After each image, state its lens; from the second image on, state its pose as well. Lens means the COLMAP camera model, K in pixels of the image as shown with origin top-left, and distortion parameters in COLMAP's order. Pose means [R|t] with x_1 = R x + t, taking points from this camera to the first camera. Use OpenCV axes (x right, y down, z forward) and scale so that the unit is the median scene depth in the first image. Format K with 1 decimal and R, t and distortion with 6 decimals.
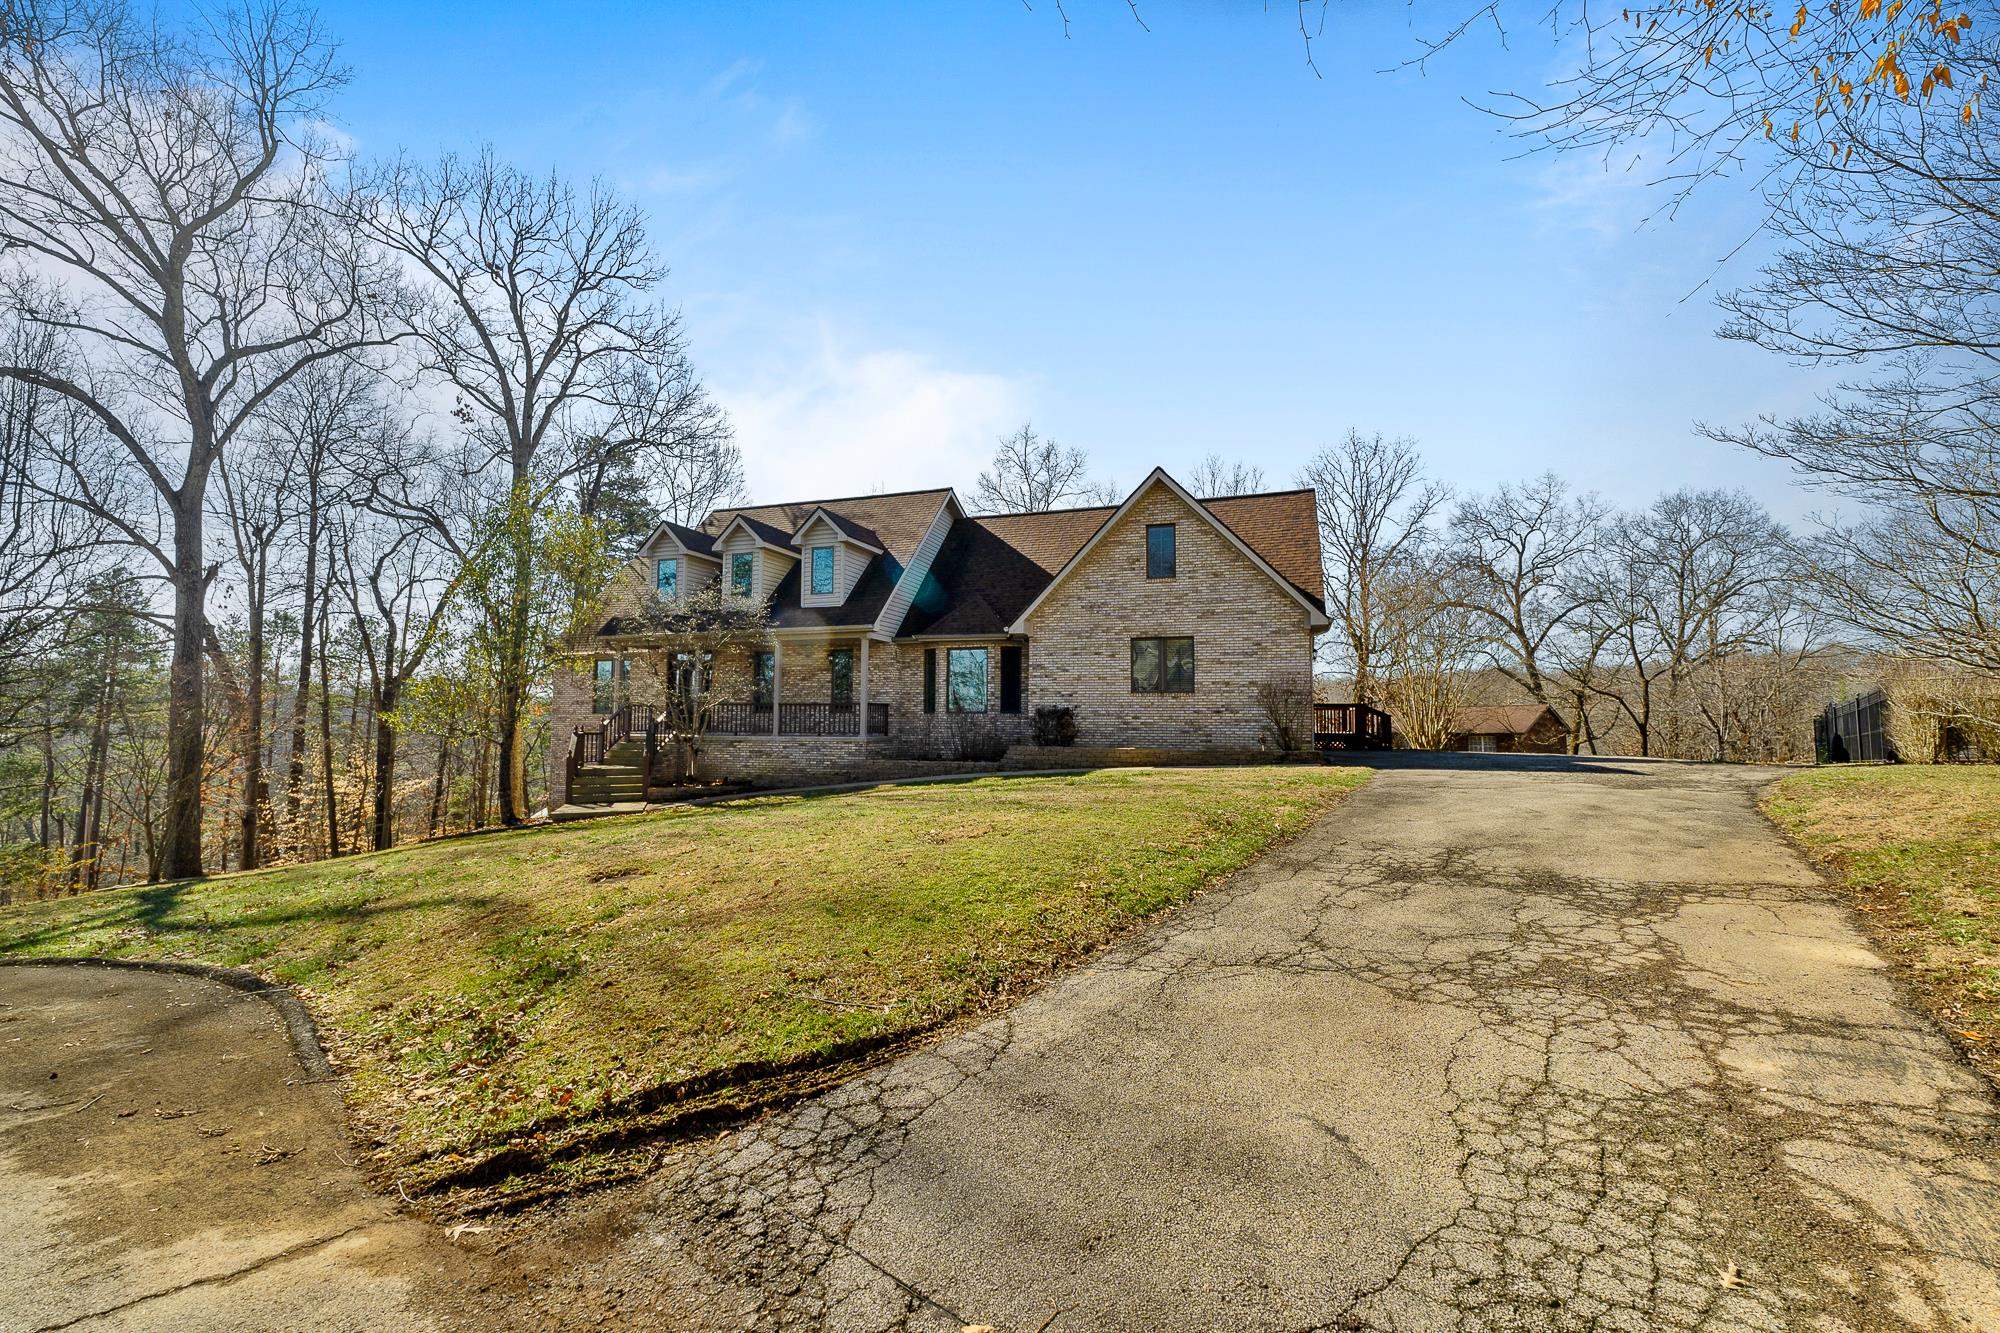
lens RADIAL K [[851.2, 0, 998.1], [0, 851.2, 656.0], [0, 0, 1]] dist [0.015533, 0.000048]
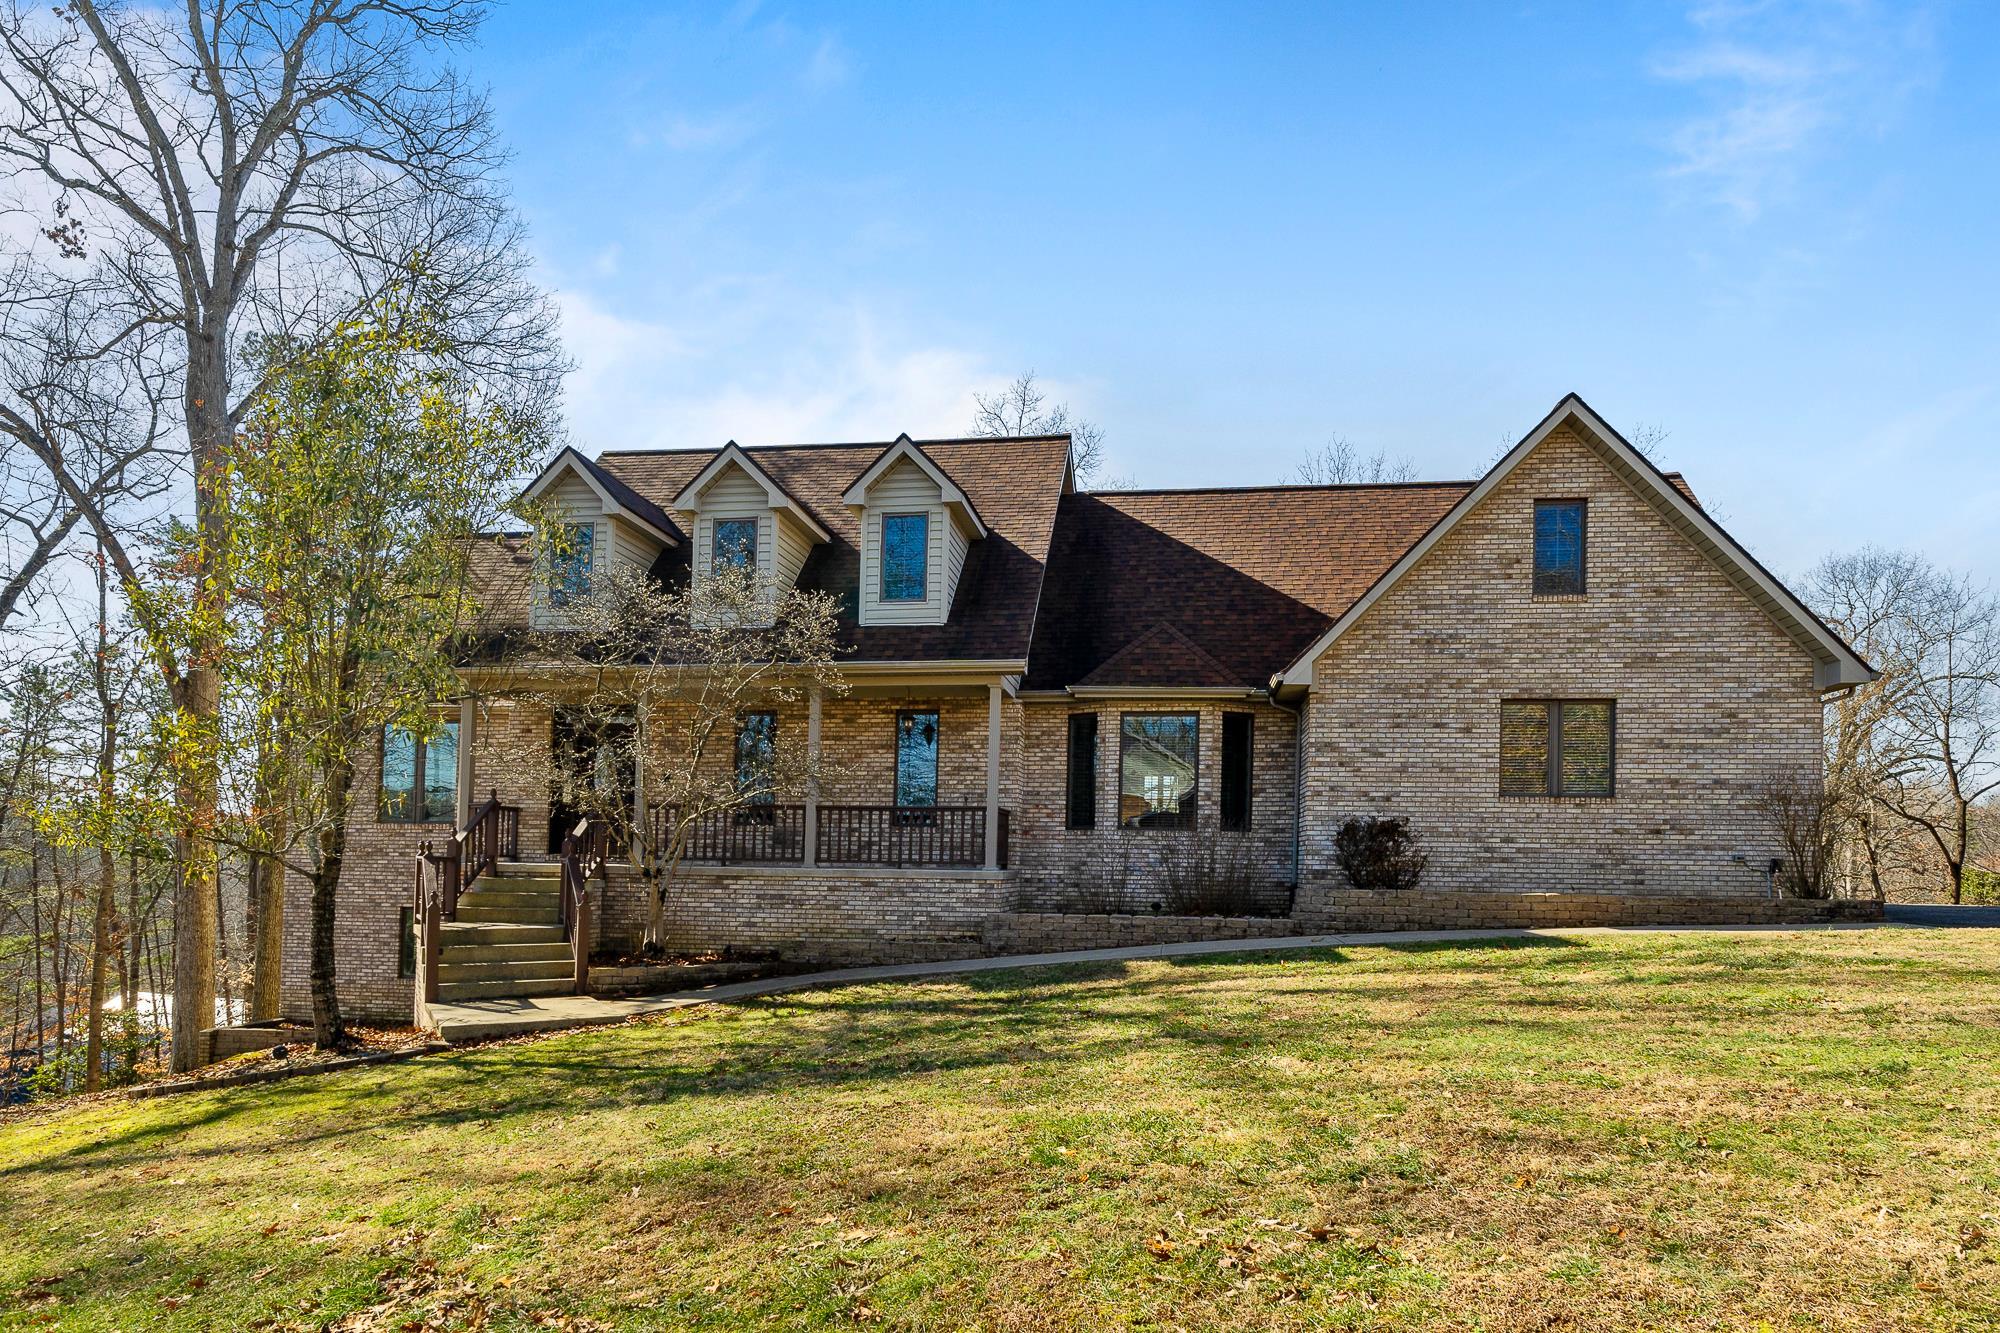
lens RADIAL K [[1205.1, 0, 1005.0], [0, 1205.1, 803.1], [0, 0, 1]] dist [0.003759, -0.001453]
pose [[0.982422, 0.019193, 0.185685, -0.302791], [-0.025192, 0.999232, 0.030001, 0.030872], [-0.184967, -0.034151, 0.982151, 0.264525]]
